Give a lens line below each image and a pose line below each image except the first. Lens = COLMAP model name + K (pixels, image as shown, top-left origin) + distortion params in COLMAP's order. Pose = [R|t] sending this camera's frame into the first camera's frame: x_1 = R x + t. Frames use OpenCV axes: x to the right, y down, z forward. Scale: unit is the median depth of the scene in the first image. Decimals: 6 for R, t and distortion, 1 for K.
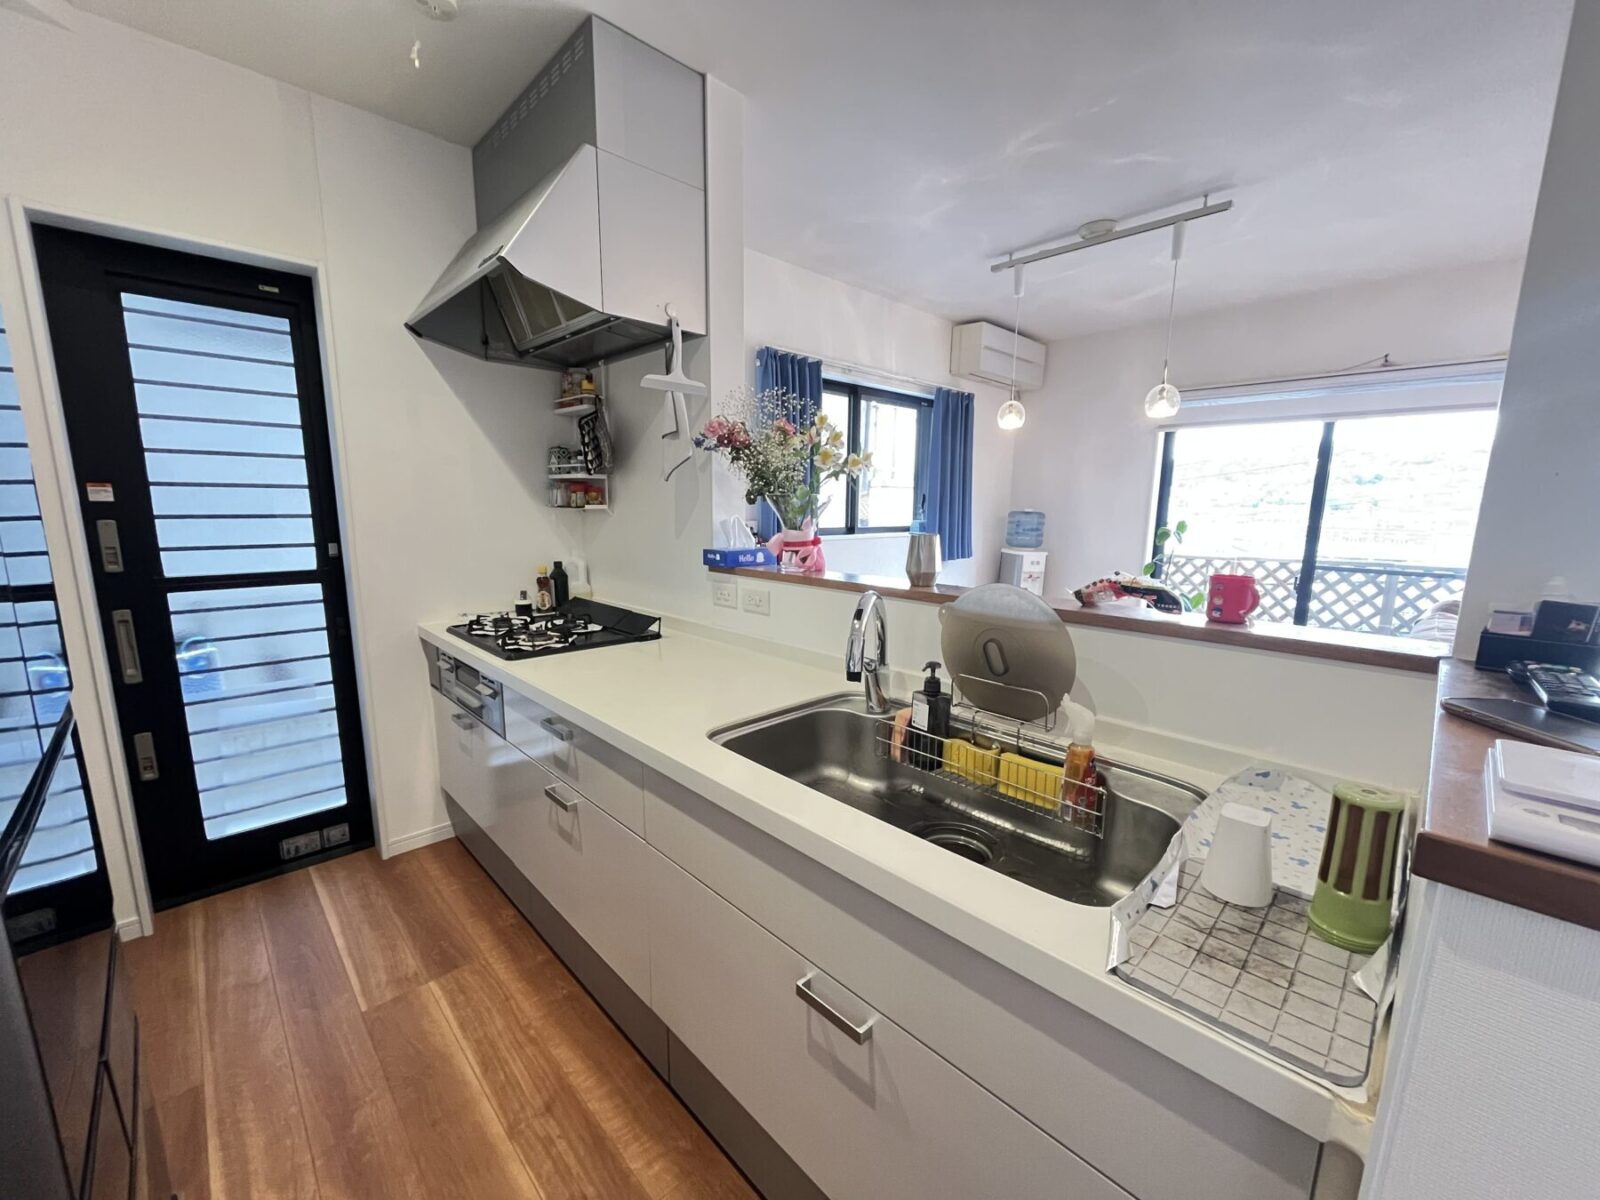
lens RADIAL K [[645.7, 0, 797.9], [0, 645.7, 613.3], [0, 0, 1]] dist [-0.002248, -0.000544]
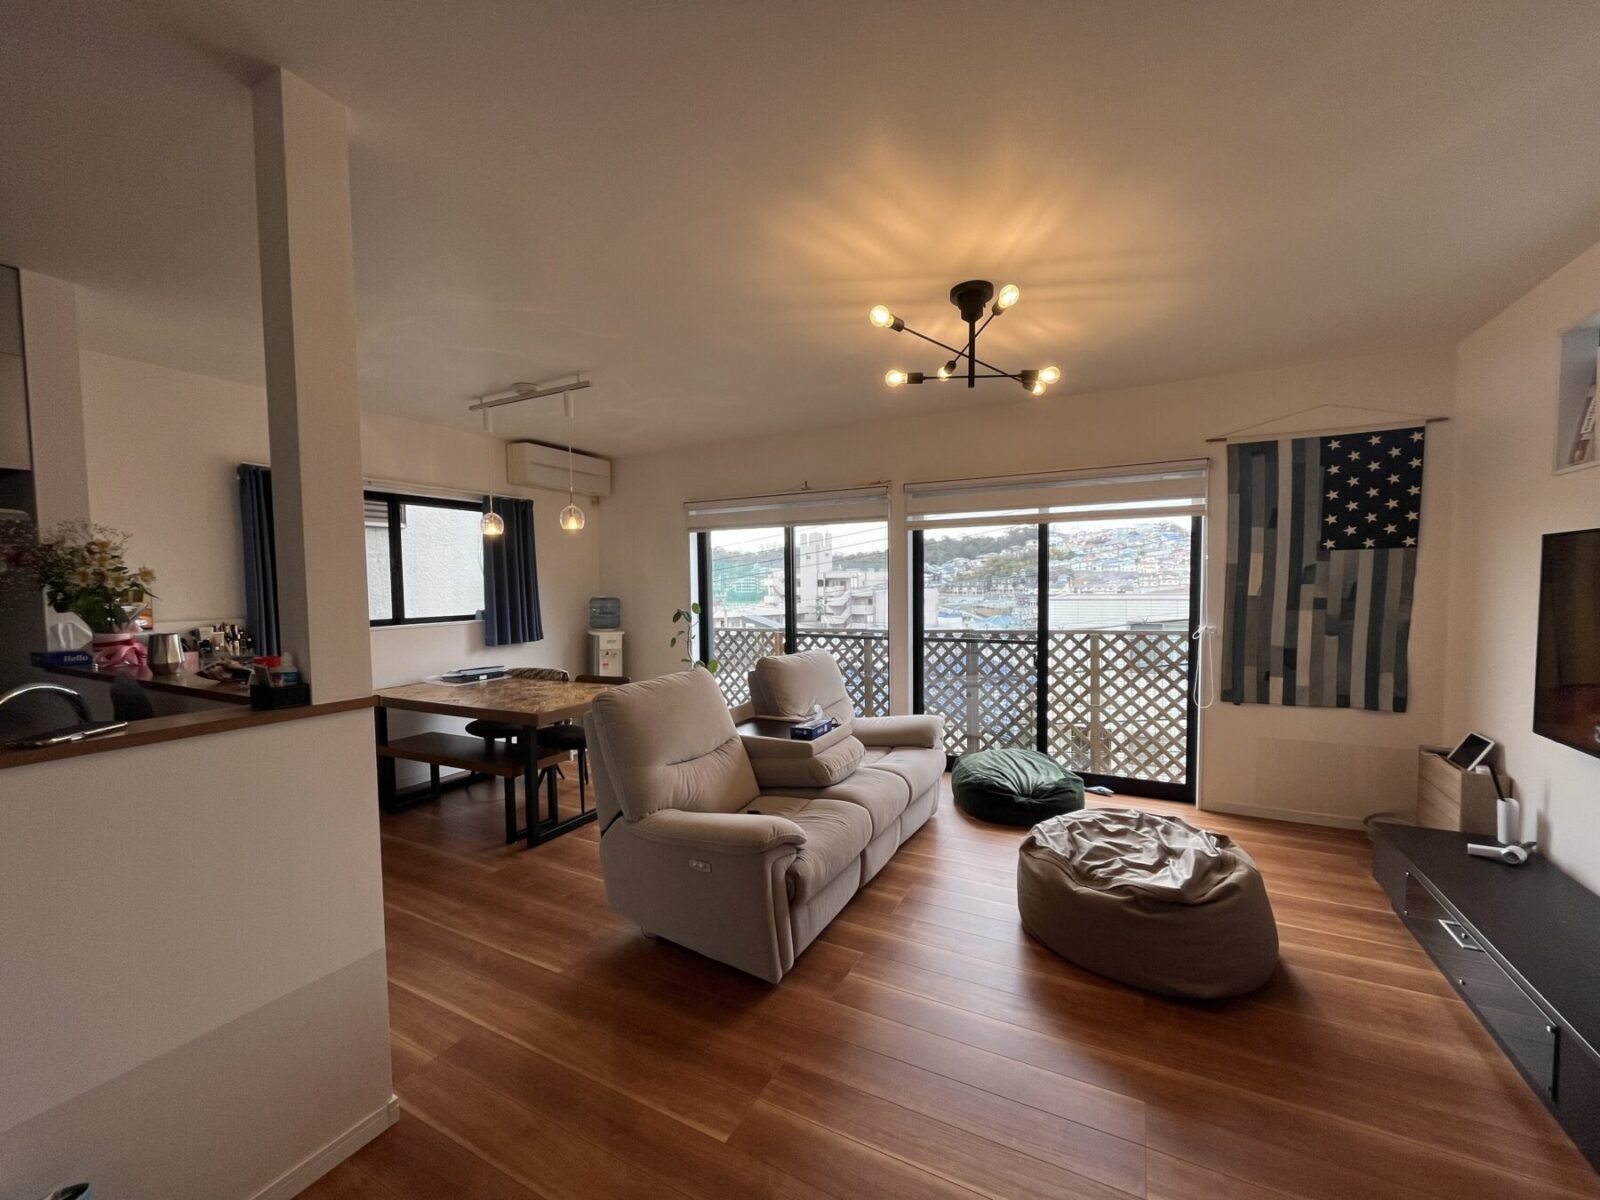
lens RADIAL K [[645.7, 0, 797.9], [0, 645.7, 613.3], [0, 0, 1]] dist [-0.002248, -0.000544]
pose [[0.952441, -0.034928, 0.302714, 0.392145], [0.071189, 0.991424, -0.109589, 0.025501], [-0.296290, 0.125927, 0.946760, -0.231492]]
